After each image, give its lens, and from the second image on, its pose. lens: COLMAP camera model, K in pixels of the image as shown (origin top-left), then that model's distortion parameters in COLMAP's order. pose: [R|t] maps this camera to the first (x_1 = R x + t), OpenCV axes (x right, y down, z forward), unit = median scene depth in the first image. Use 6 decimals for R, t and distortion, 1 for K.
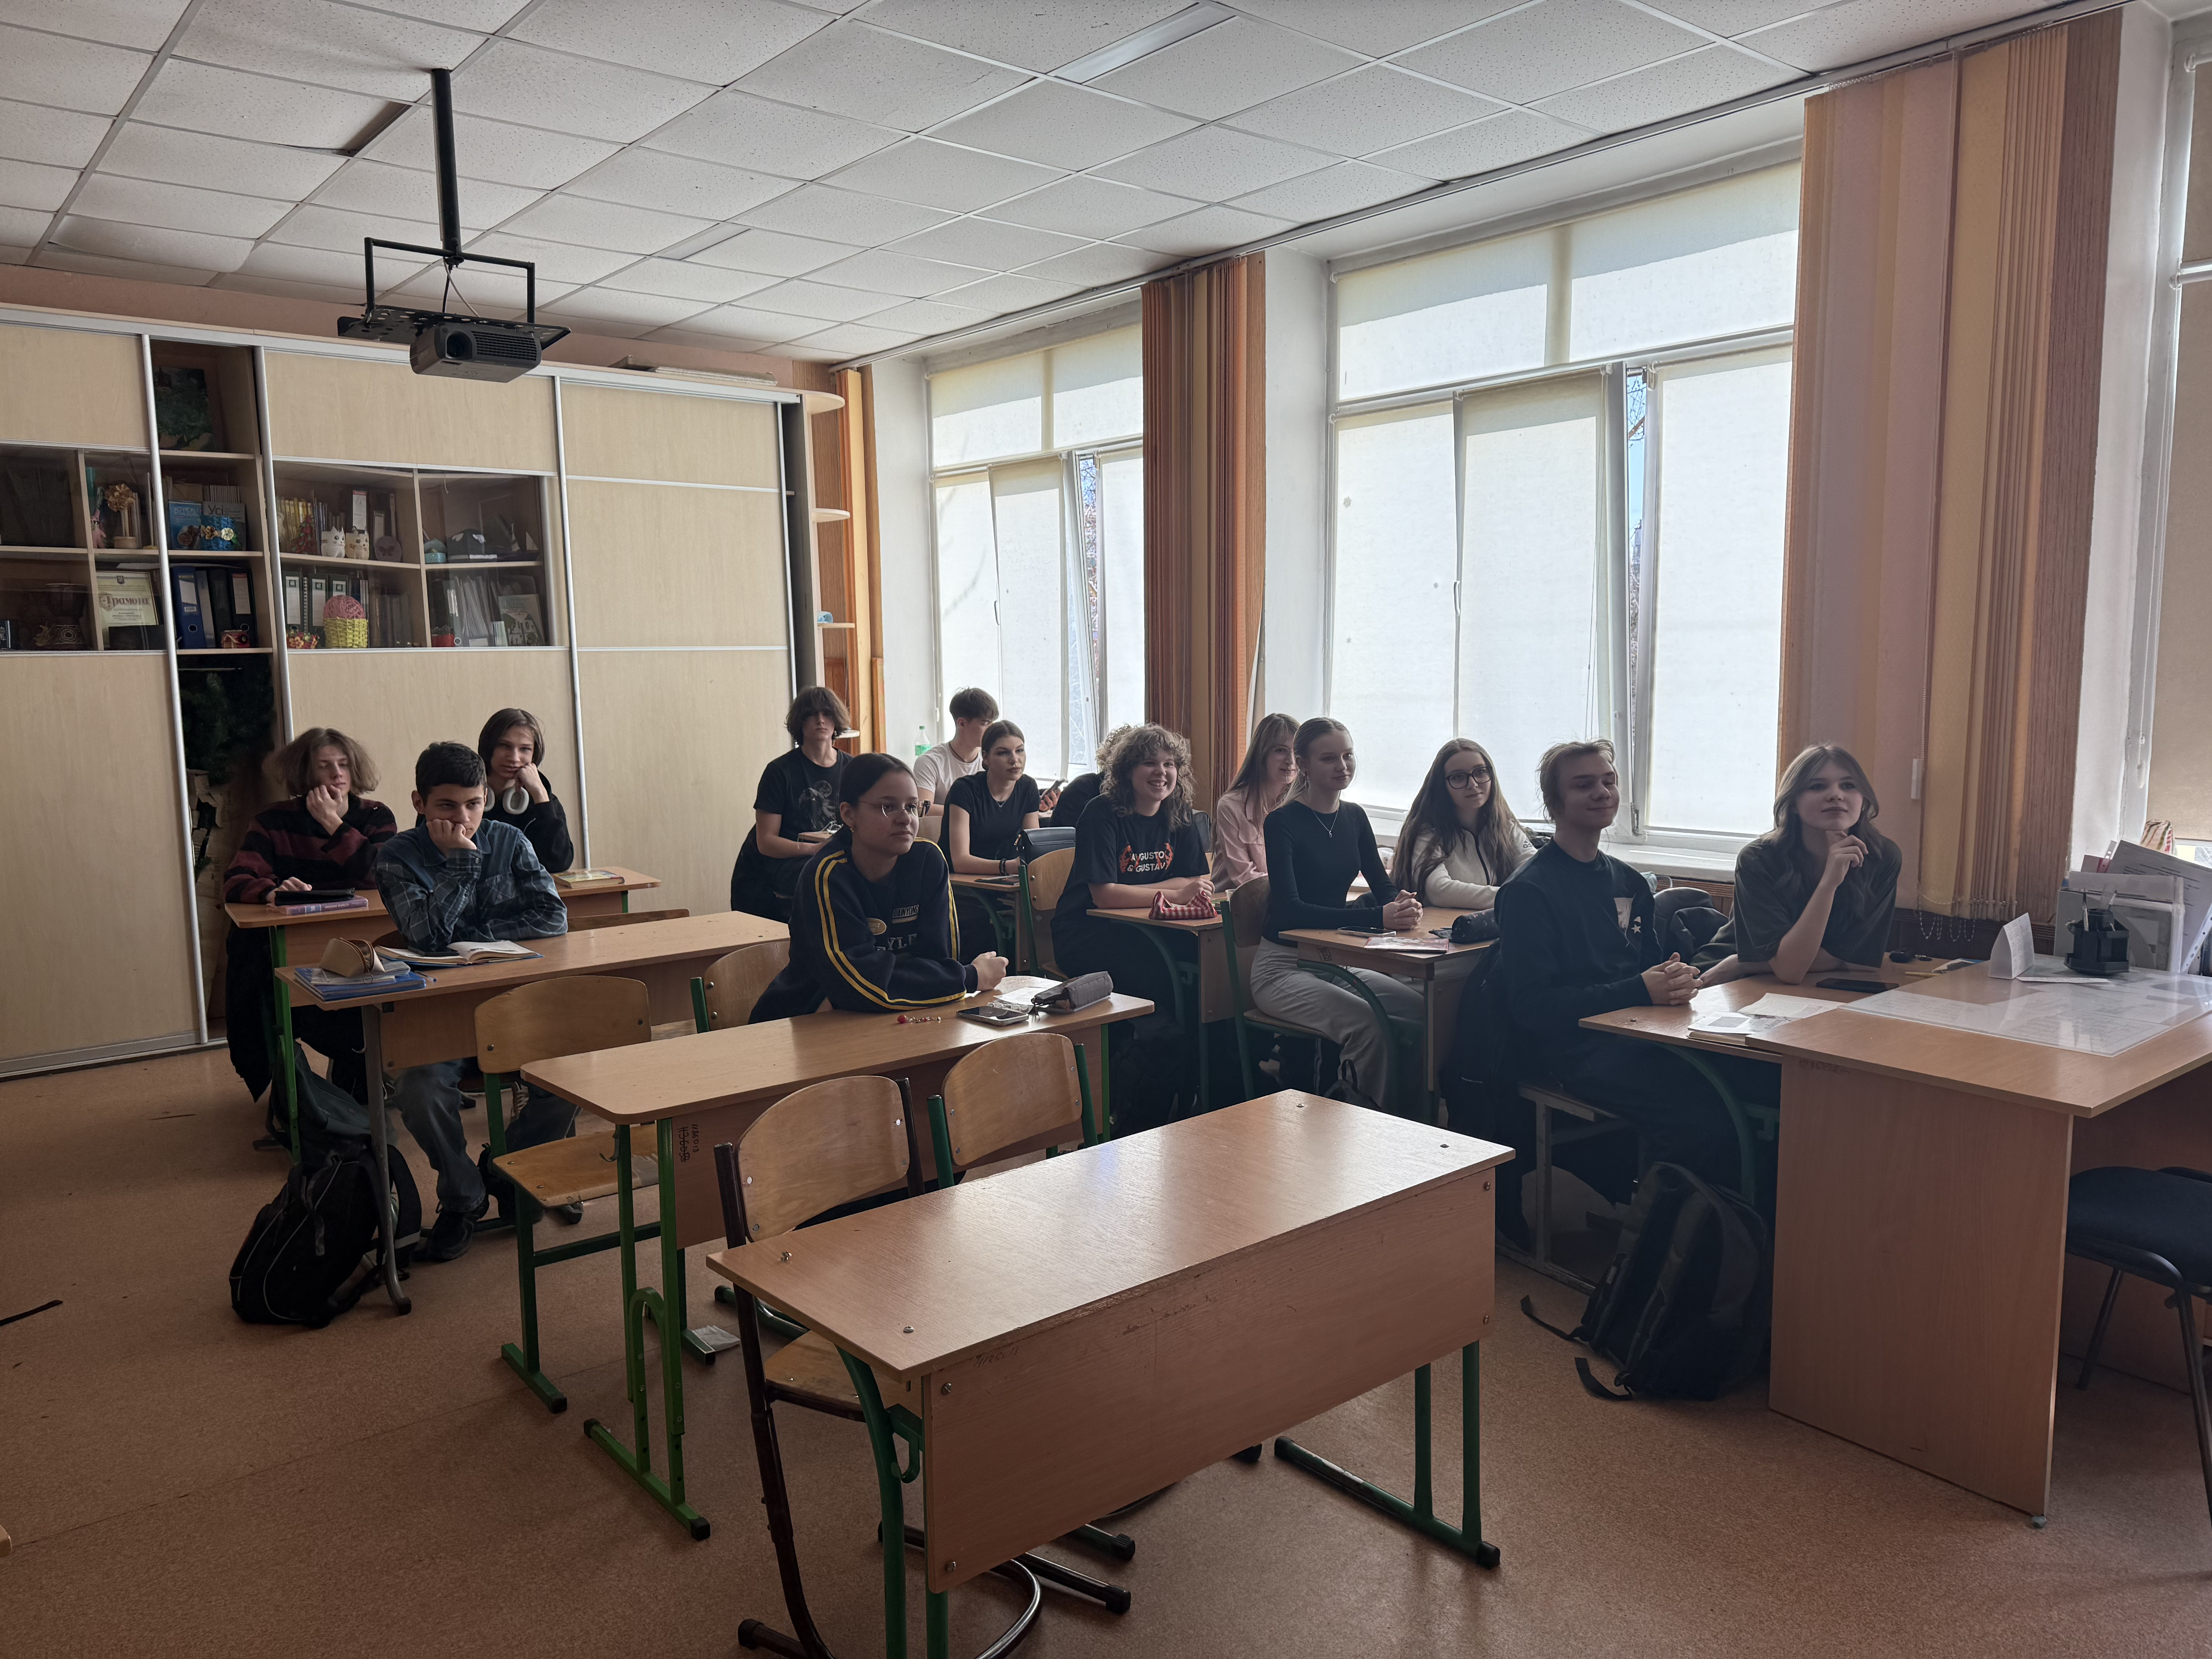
lens RADIAL K [[1555.7, 0, 1089.9], [0, 1555.7, 829.2], [0, 0, 1]] dist [0.042373, -0.049715]
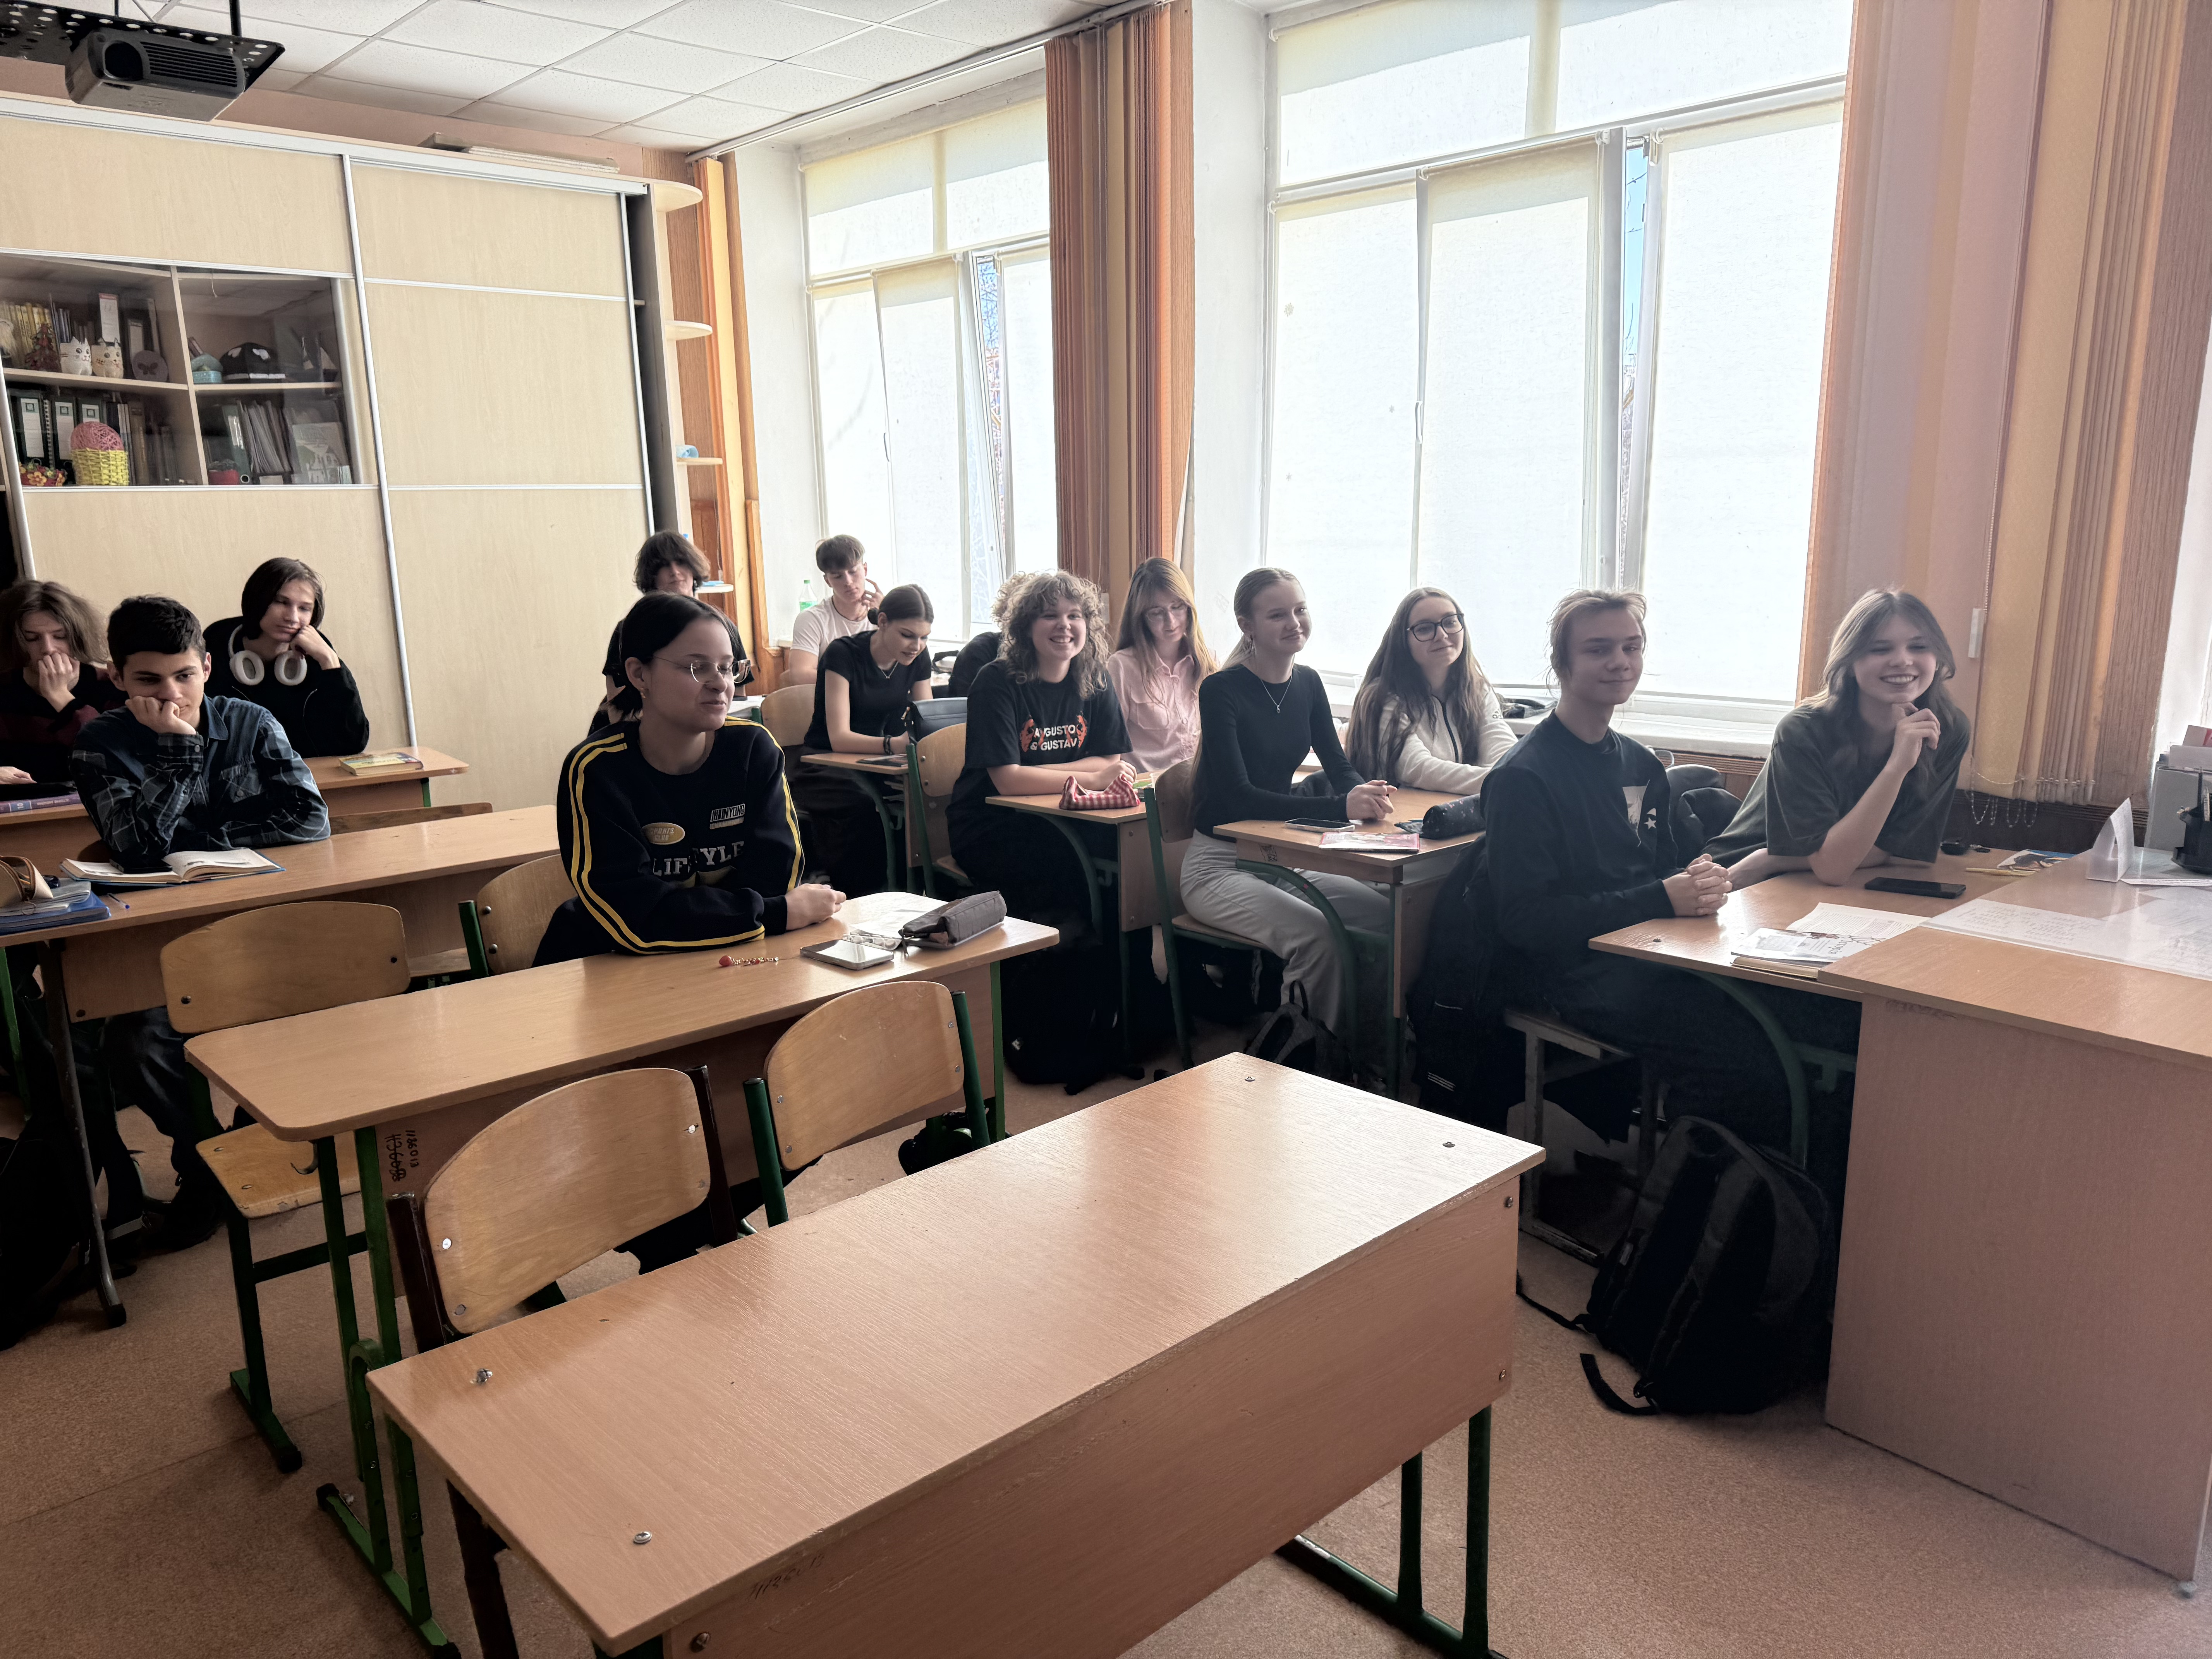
lens RADIAL K [[1555.7, 0, 1107.2], [0, 1555.7, 831.0], [0, 0, 1]] dist [0.042373, -0.049715]
pose [[0.998180, -0.013213, 0.058846, 0.016281], [0.007777, 0.995759, 0.091668, -0.007093], [-0.059807, -0.091043, 0.994049, 0.183200]]
